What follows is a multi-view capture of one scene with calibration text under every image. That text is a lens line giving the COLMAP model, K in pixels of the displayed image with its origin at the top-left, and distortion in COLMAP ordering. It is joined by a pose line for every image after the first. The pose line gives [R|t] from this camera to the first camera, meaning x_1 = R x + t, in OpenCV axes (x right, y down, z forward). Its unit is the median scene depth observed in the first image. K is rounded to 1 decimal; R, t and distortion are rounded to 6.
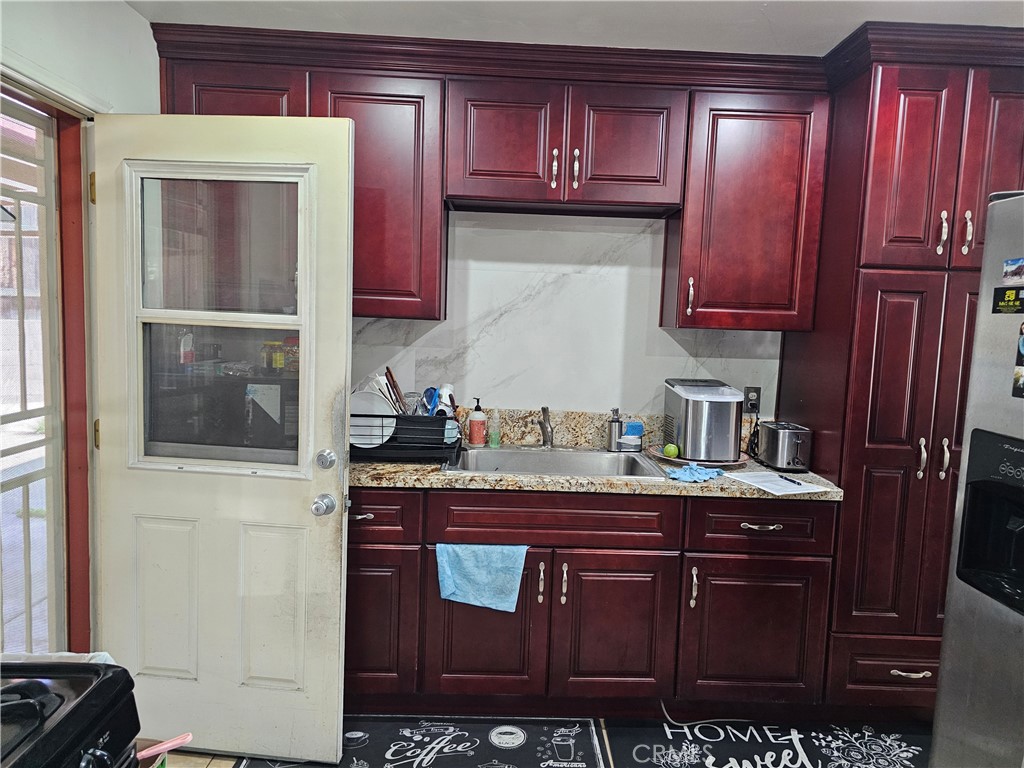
lens RADIAL K [[693.2, 0, 531.3], [0, 693.2, 372.4], [0, 0, 1]] dist [0.061349, -0.053905]
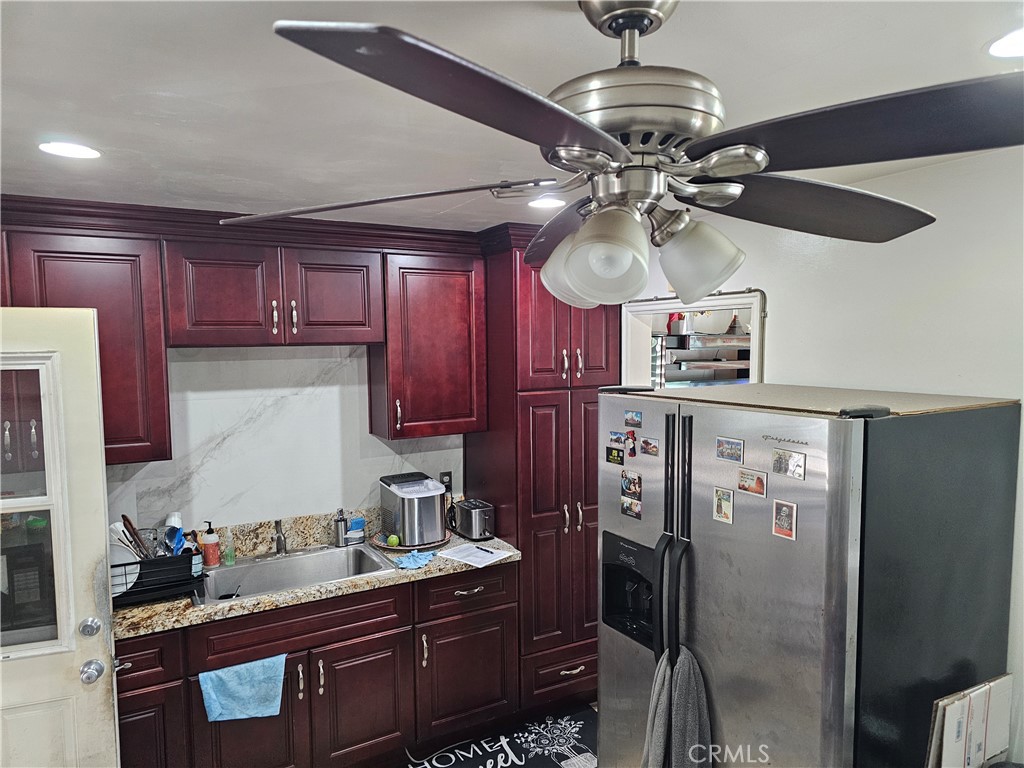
lens RADIAL K [[693.2, 0, 511.2], [0, 693.2, 373.2], [0, 0, 1]] dist [0.061349, -0.053905]
pose [[0.885904, -0.077881, 0.457285, -0.171476], [0.085499, 0.996330, 0.004048, -0.188270], [-0.455922, 0.035511, 0.889311, -0.224797]]
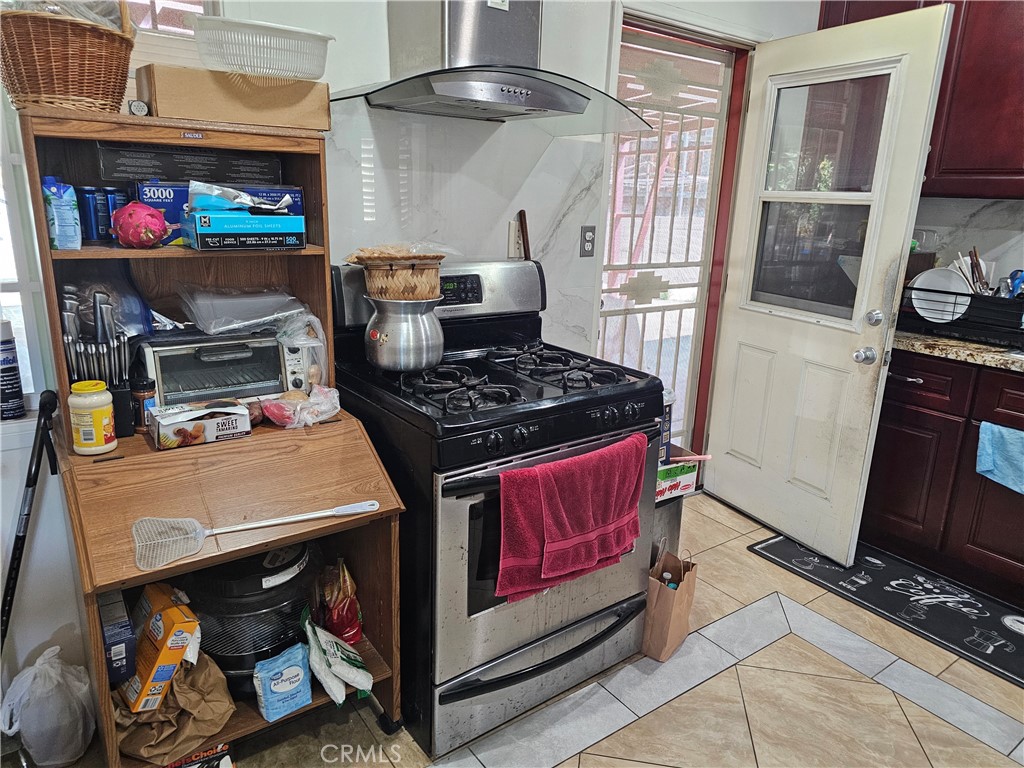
lens RADIAL K [[693.2, 0, 498.8], [0, 693.2, 359.4], [0, 0, 1]] dist [0.061349, -0.053905]
pose [[0.544106, 0.181356, -0.819181, 0.311364], [-0.087225, 0.983296, 0.159753, 0.054265], [0.834470, -0.015470, 0.550836, -0.161931]]
